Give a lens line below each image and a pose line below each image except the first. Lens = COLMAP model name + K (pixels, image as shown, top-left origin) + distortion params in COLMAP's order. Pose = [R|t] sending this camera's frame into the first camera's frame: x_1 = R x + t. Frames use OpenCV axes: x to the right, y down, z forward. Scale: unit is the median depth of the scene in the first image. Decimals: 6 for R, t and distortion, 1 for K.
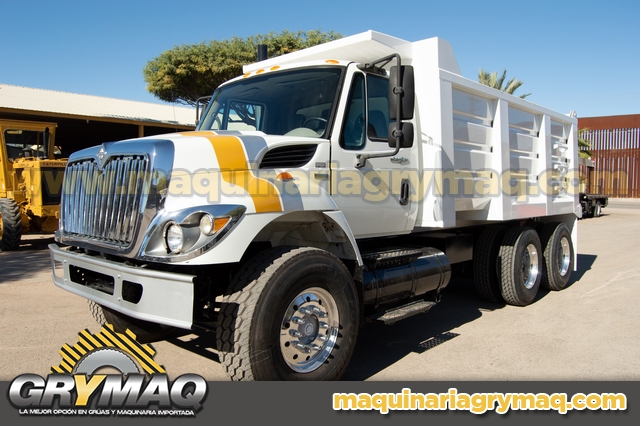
lens RADIAL K [[494.9, 0, 320.0], [0, 494.9, 213.0], [0, 0, 1]] dist [-0.074328, 0.007023]
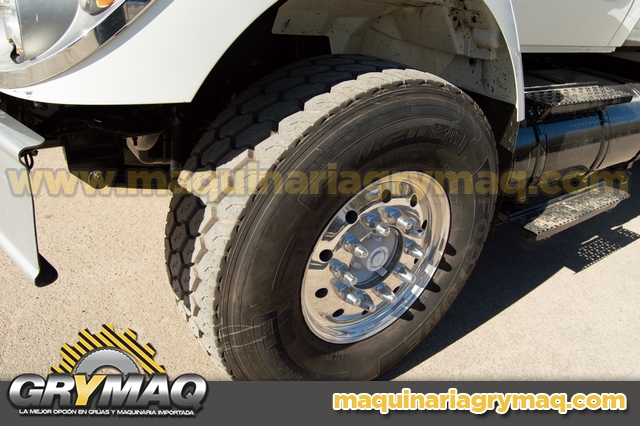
lens RADIAL K [[503.2, 0, 320.0], [0, 503.2, 213.0], [0, 0, 1]] dist [-0.007077, -0.001218]
pose [[0.972771, 0.172870, -0.154376, -0.010286], [-0.096822, 0.908287, 0.406990, 0.017261], [0.210574, -0.380961, 0.900293, 0.593878]]
